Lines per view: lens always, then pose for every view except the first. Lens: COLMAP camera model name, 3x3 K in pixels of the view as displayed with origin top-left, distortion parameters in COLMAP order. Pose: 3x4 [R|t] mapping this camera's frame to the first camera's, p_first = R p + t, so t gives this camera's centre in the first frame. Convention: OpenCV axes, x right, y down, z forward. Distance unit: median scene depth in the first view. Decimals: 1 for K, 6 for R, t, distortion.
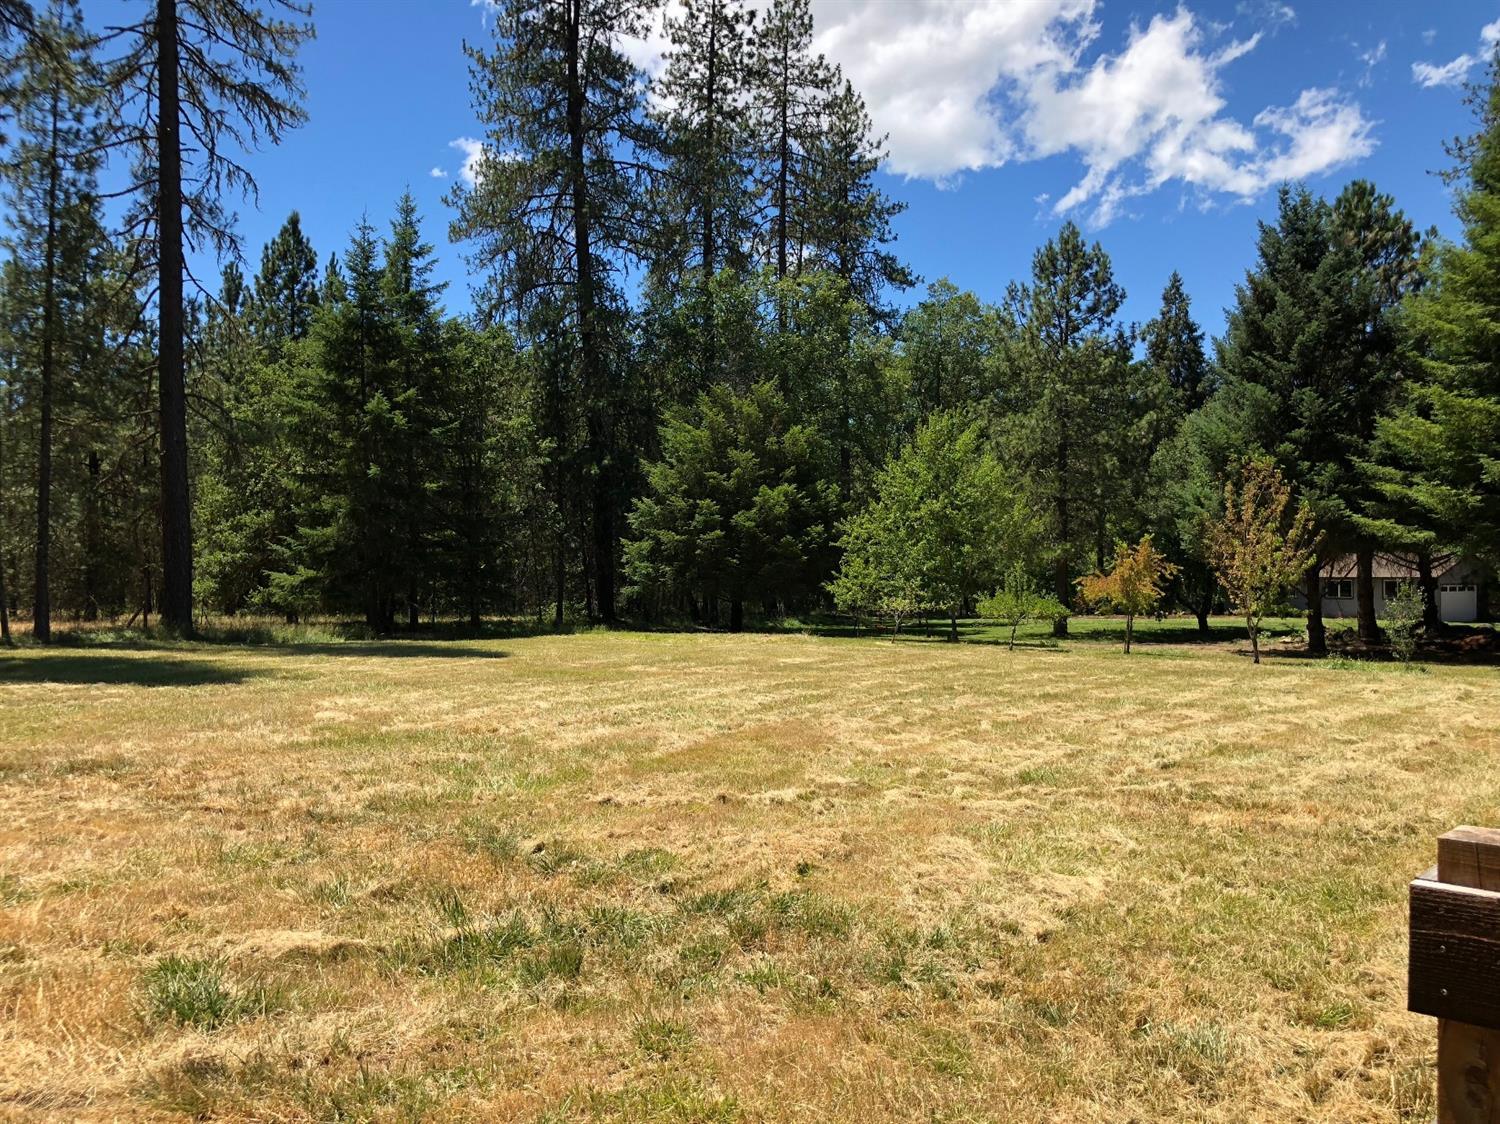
lens RADIAL K [[1175.6, 0, 750.0], [0, 1175.6, 562.0], [0, 0, 1]] dist [0.007014, 0.001886]
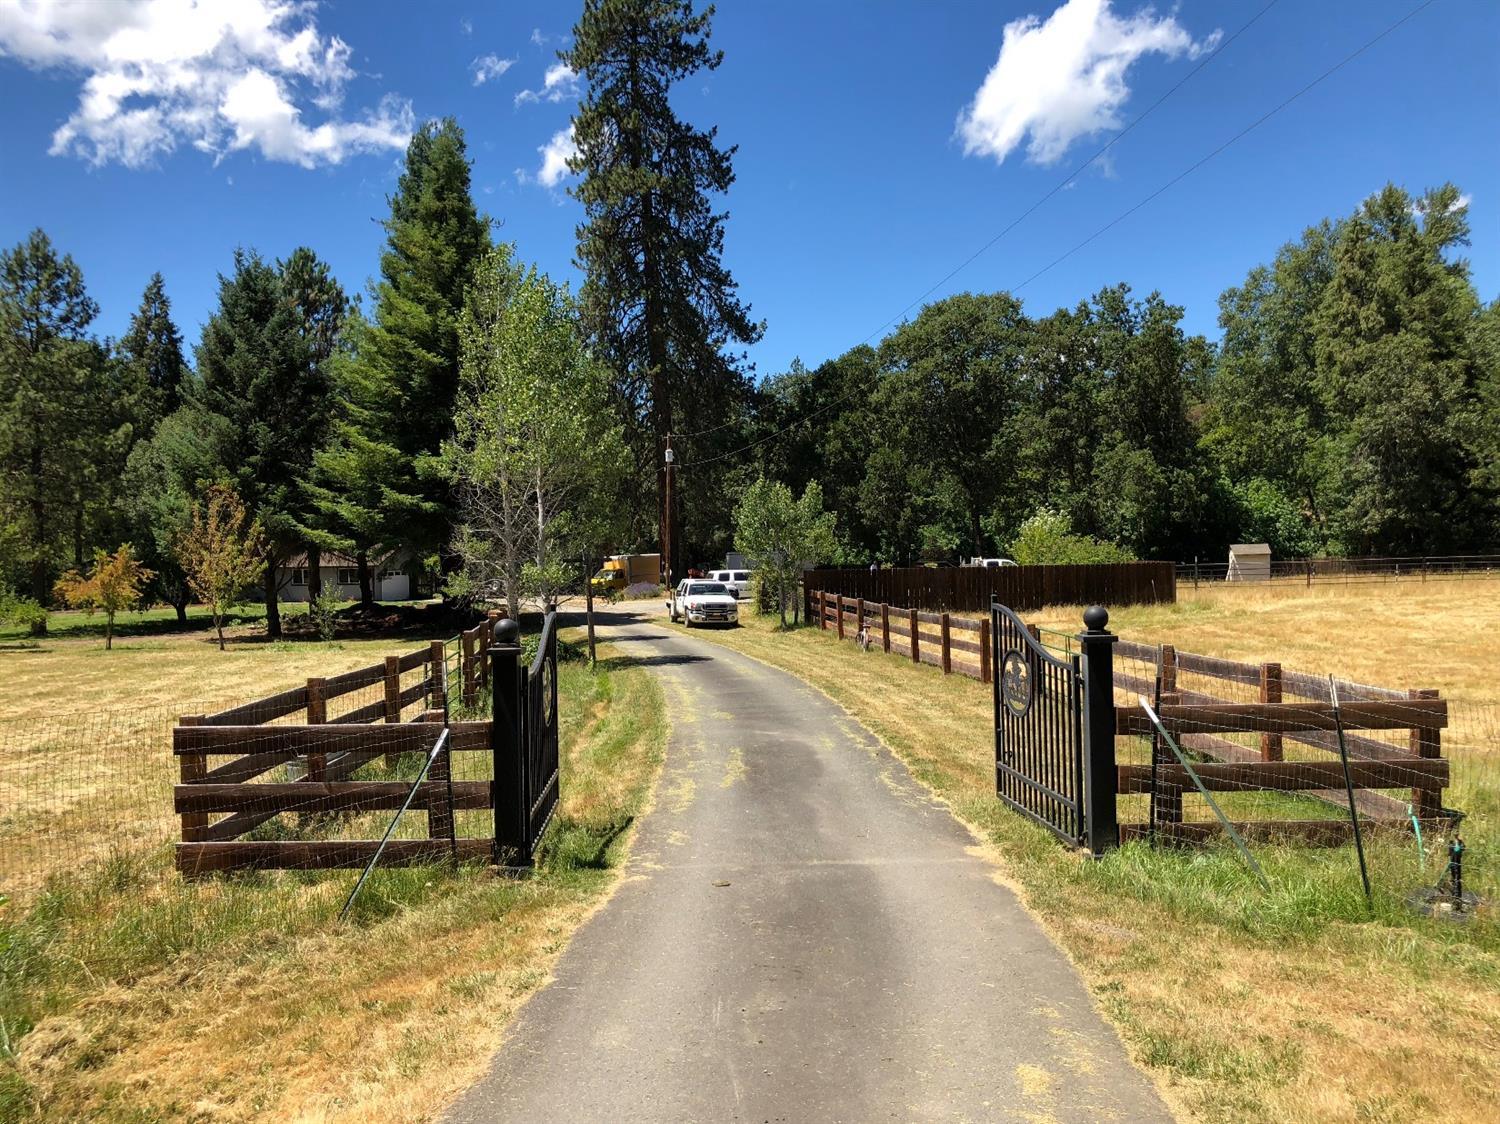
lens RADIAL K [[1217.0, 0, 750.0], [0, 1217.0, 562.0], [0, 0, 1]] dist [-0.006155, 0.002038]
pose [[0.699251, -0.027227, 0.714357, -0.074679], [0.011281, 0.999570, 0.027056, -0.028656], [-0.714787, -0.010860, 0.699258, -0.237540]]
